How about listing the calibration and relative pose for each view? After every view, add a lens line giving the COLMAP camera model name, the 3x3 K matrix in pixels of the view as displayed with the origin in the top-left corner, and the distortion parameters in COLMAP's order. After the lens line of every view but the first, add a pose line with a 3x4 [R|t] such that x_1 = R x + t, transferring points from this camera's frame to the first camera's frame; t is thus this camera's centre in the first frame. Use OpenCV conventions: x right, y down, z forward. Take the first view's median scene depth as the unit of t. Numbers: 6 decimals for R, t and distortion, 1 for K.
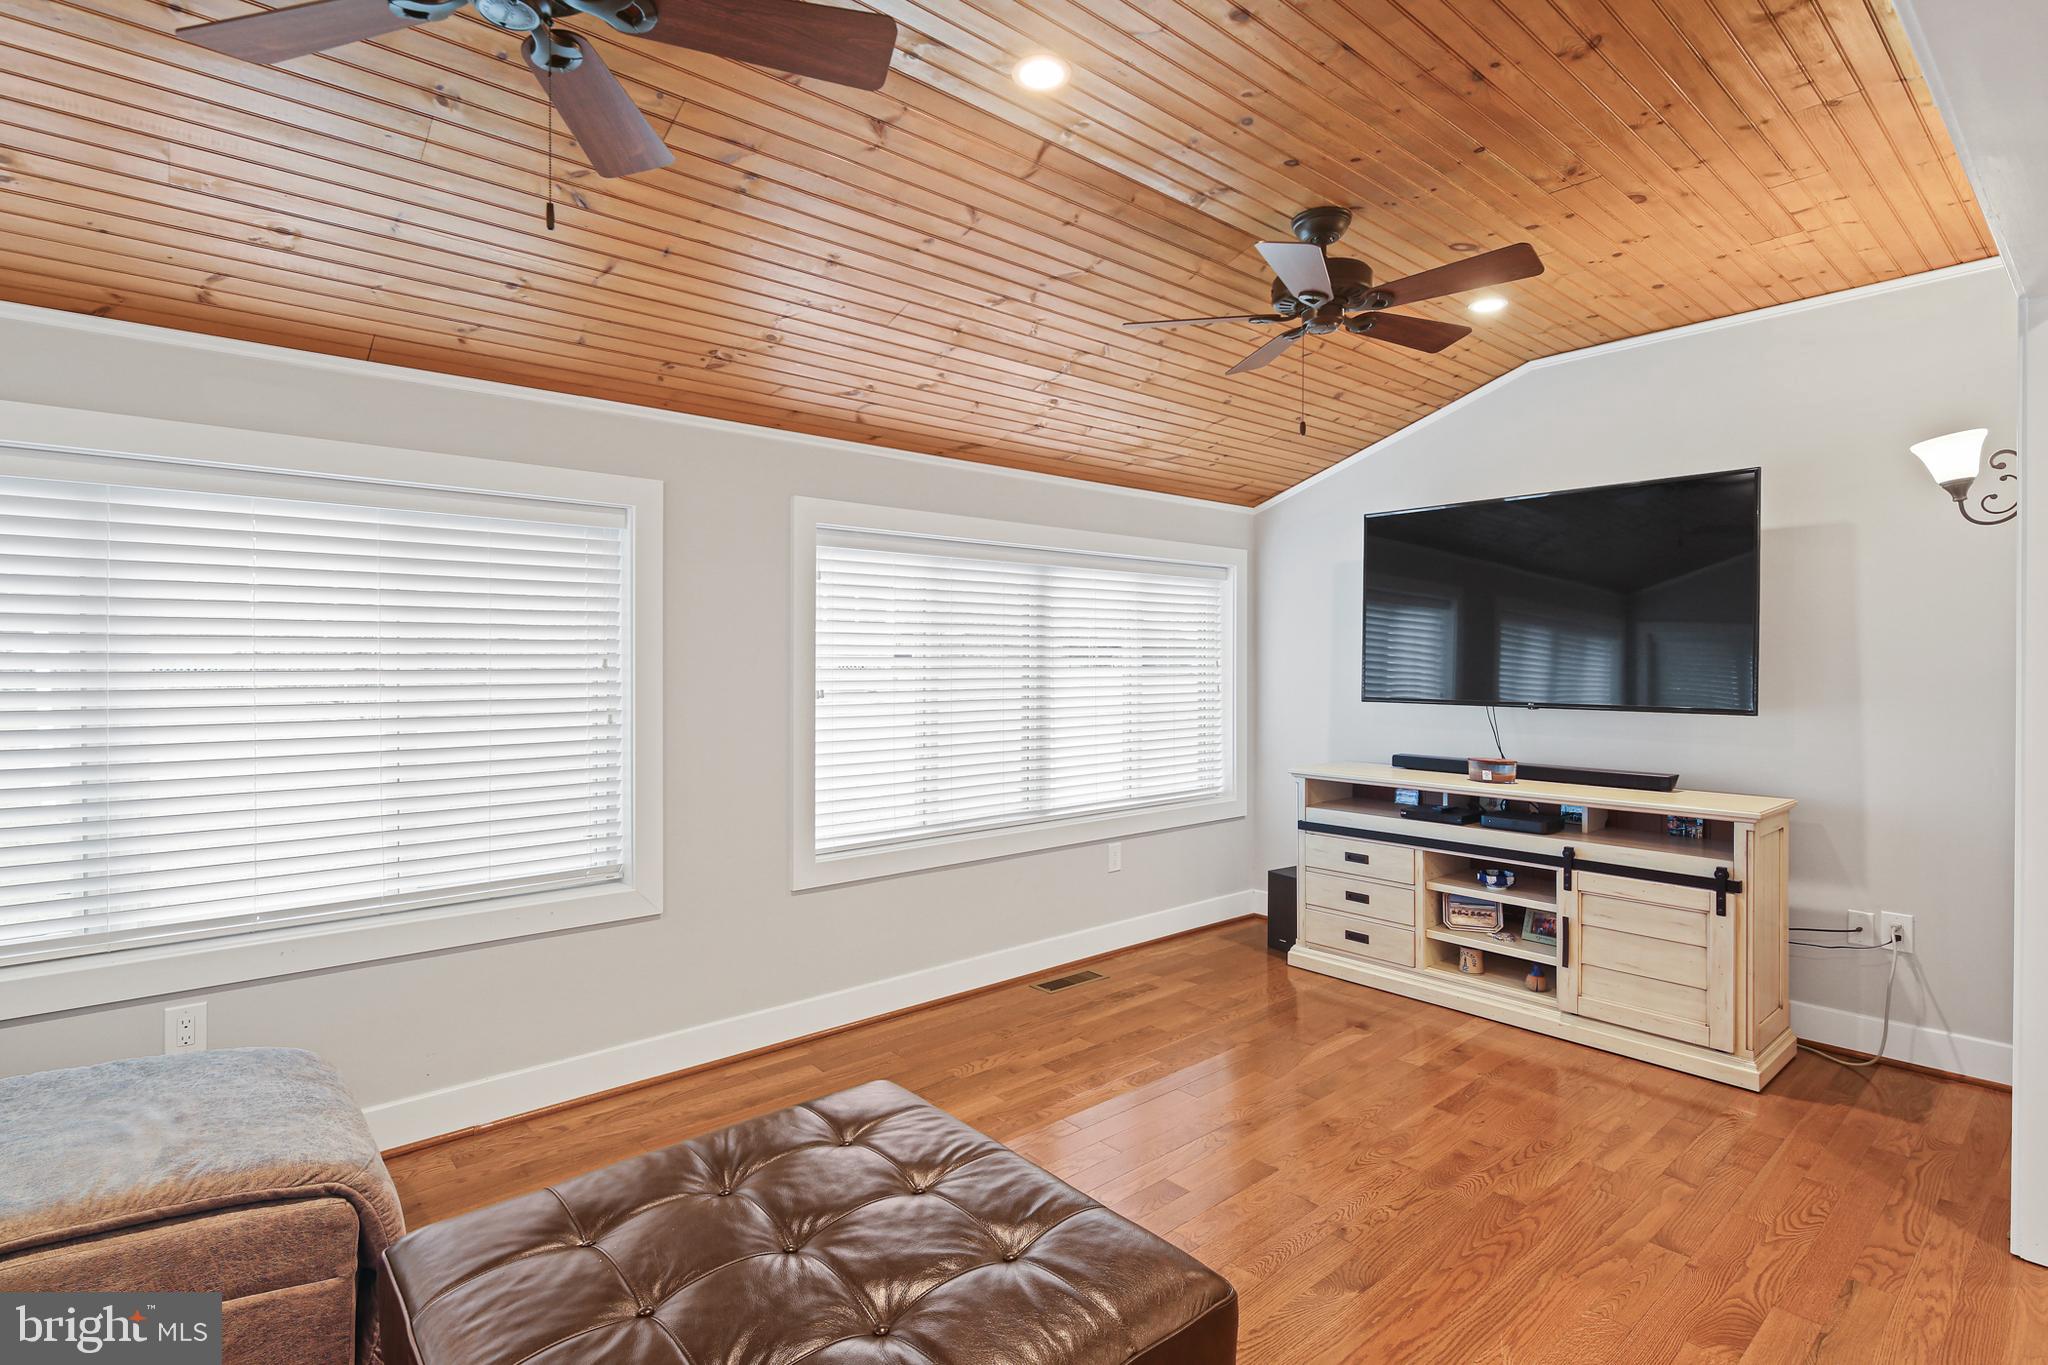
lens RADIAL K [[1009.0, 0, 1030.4], [0, 1009.0, 669.4], [0, 0, 1]] dist [0.004055, -0.005057]
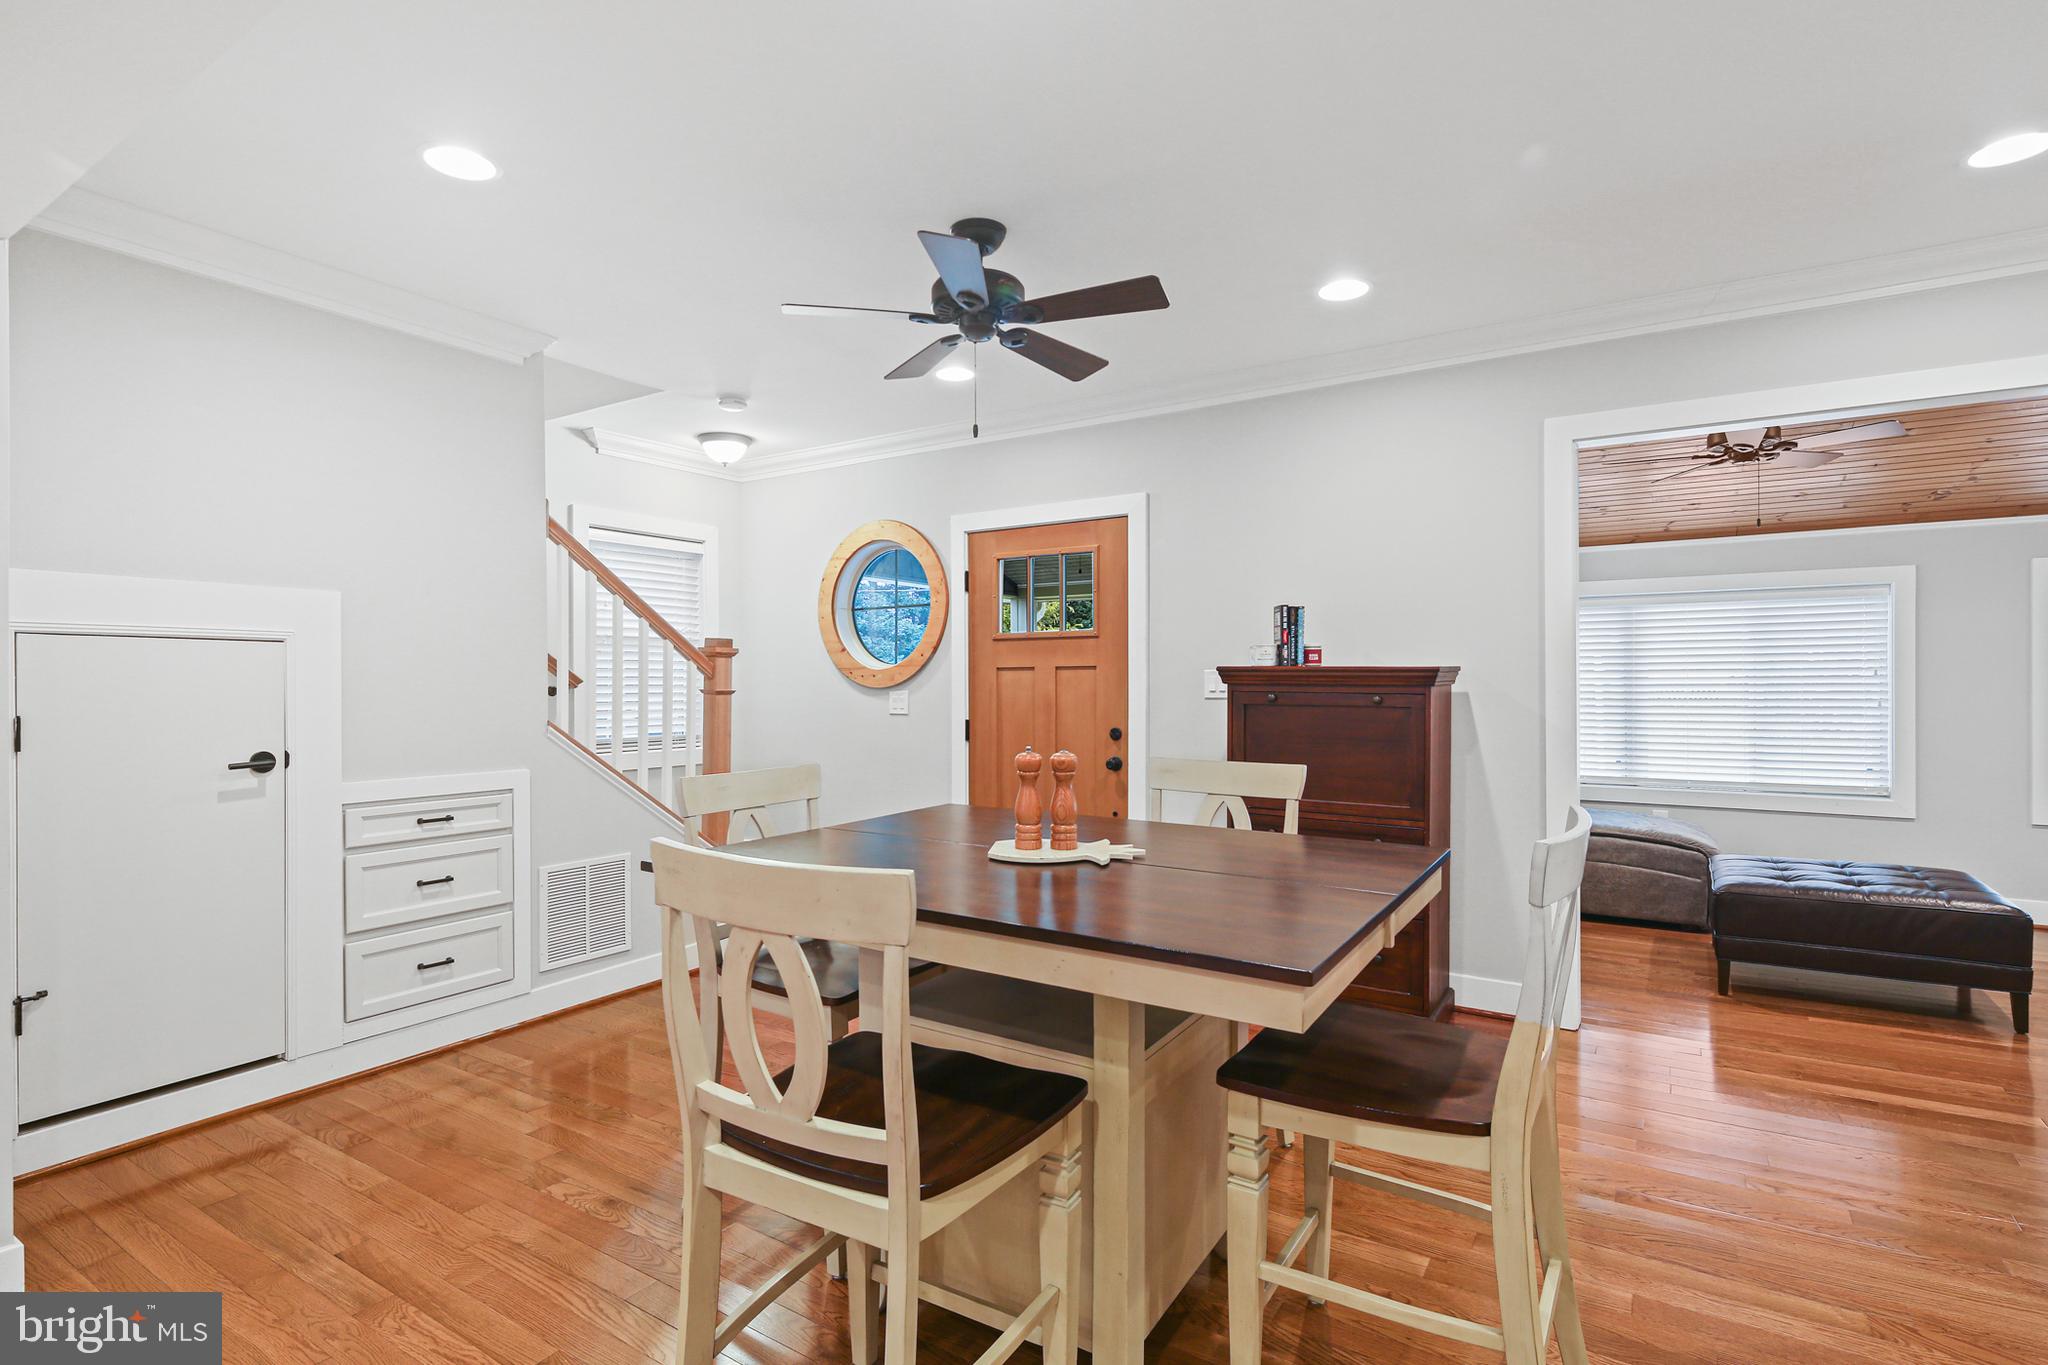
lens RADIAL K [[1009.0, 0, 1026.7], [0, 1009.0, 680.3], [0, 0, 1]] dist [0.004055, -0.005057]
pose [[0.273858, -0.004428, -0.961760, 0.882520], [-0.007205, 0.999952, -0.006655, 0.030436], [0.961743, 0.008752, 0.273813, -0.932001]]
